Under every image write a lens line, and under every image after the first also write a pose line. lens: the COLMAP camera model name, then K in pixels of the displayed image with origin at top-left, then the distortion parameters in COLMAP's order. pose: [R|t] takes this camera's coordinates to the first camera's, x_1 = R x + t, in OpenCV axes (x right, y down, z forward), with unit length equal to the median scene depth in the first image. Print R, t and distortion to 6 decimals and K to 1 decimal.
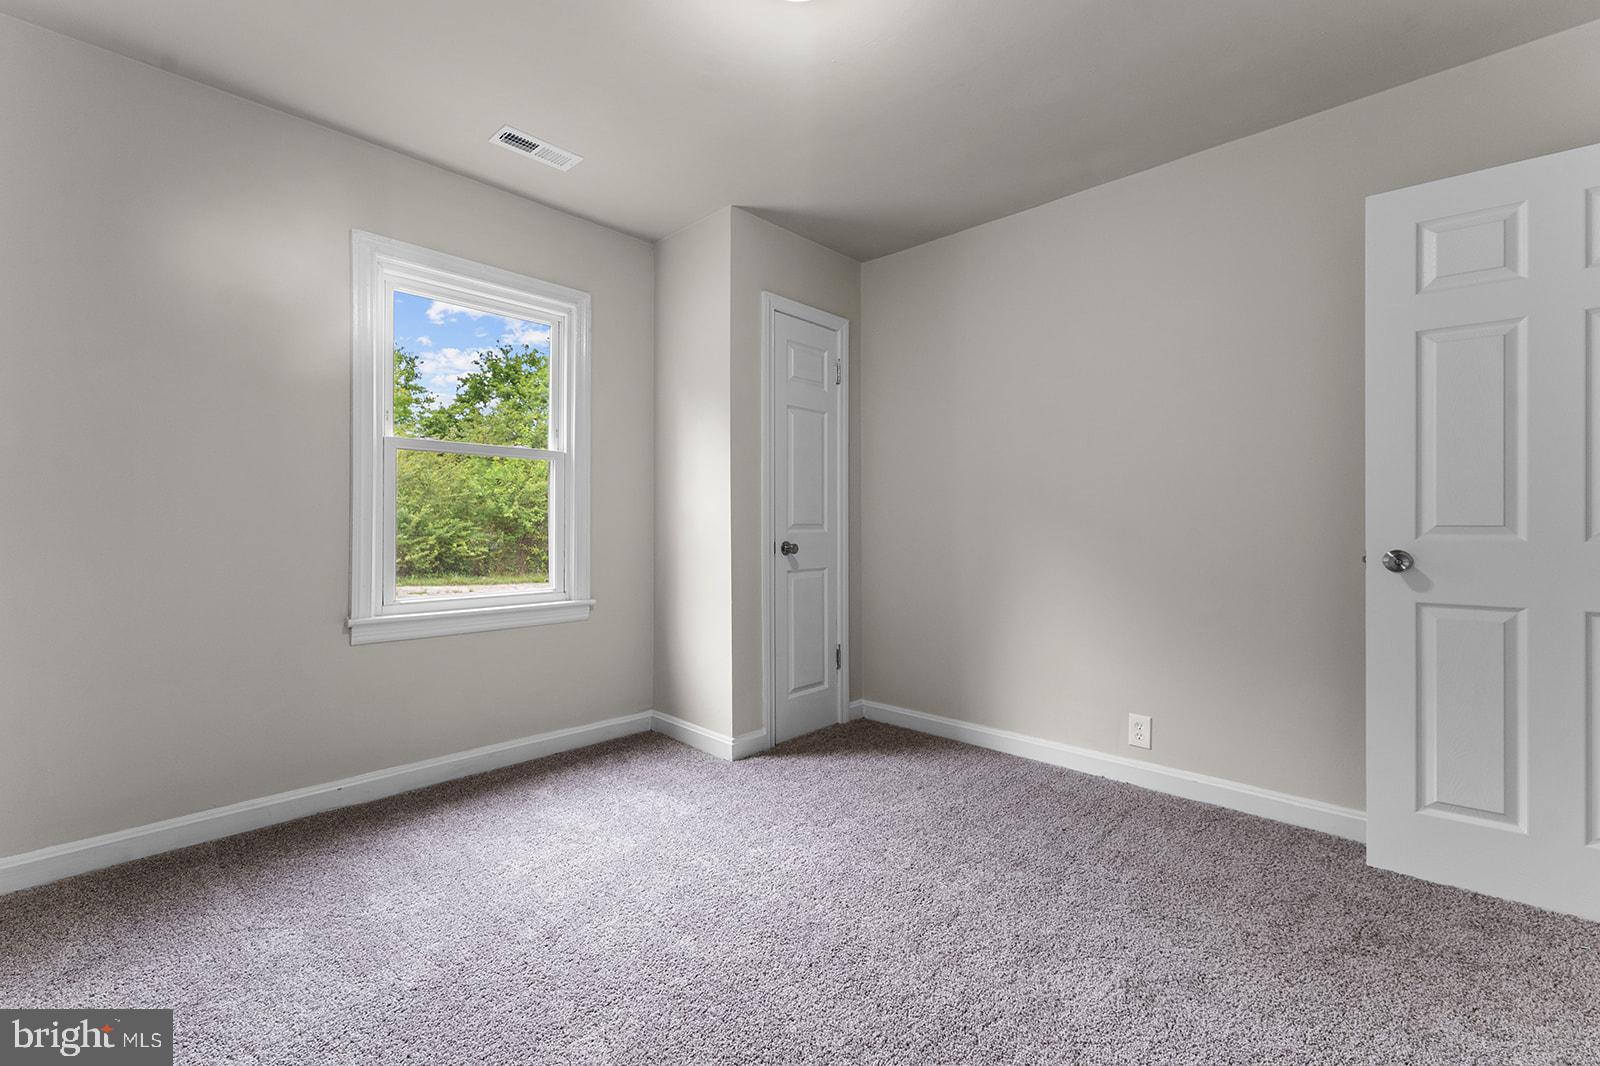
lens RADIAL K [[677.3, 0, 752.1], [0, 677.3, 527.2], [0, 0, 1]] dist [-0.000969, -0.000410]
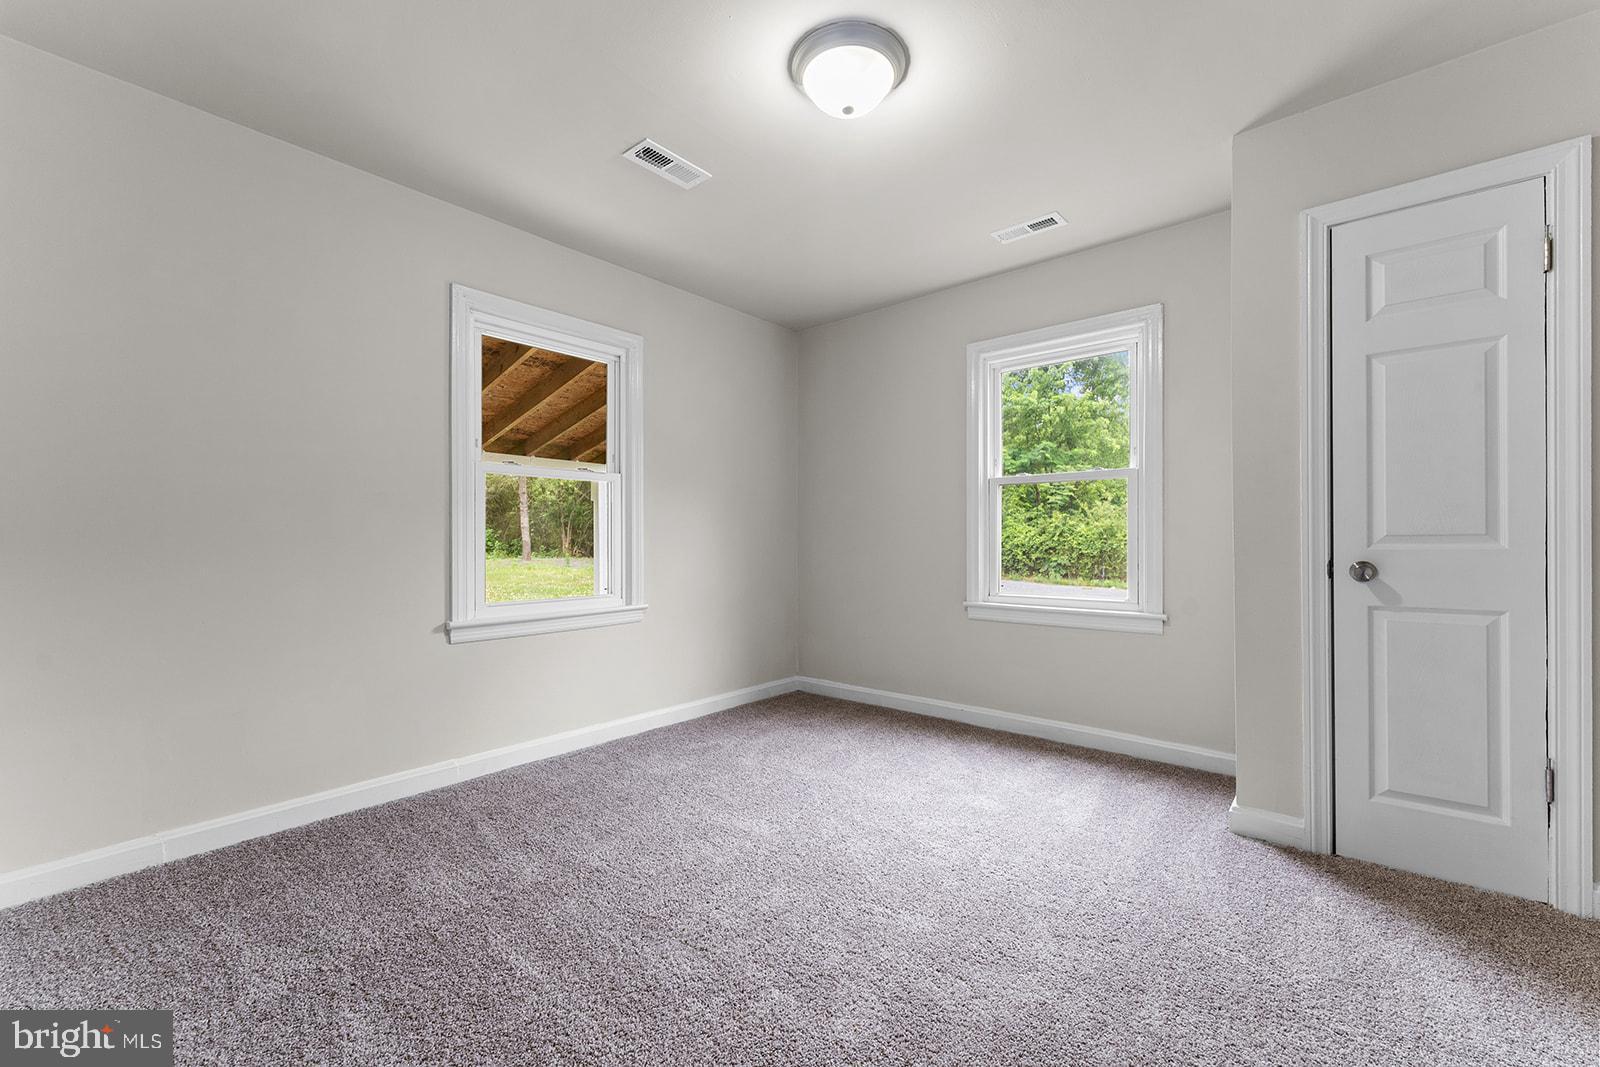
lens RADIAL K [[627.5, 0, 799.0], [0, 627.5, 541.5], [0, 0, 1]] dist [0.000955, 0.000059]
pose [[0.082180, -0.000111, -0.996618, 0.685327], [0.004248, 0.999991, 0.000239, -0.001216], [0.996608, -0.004253, 0.082179, 0.440949]]
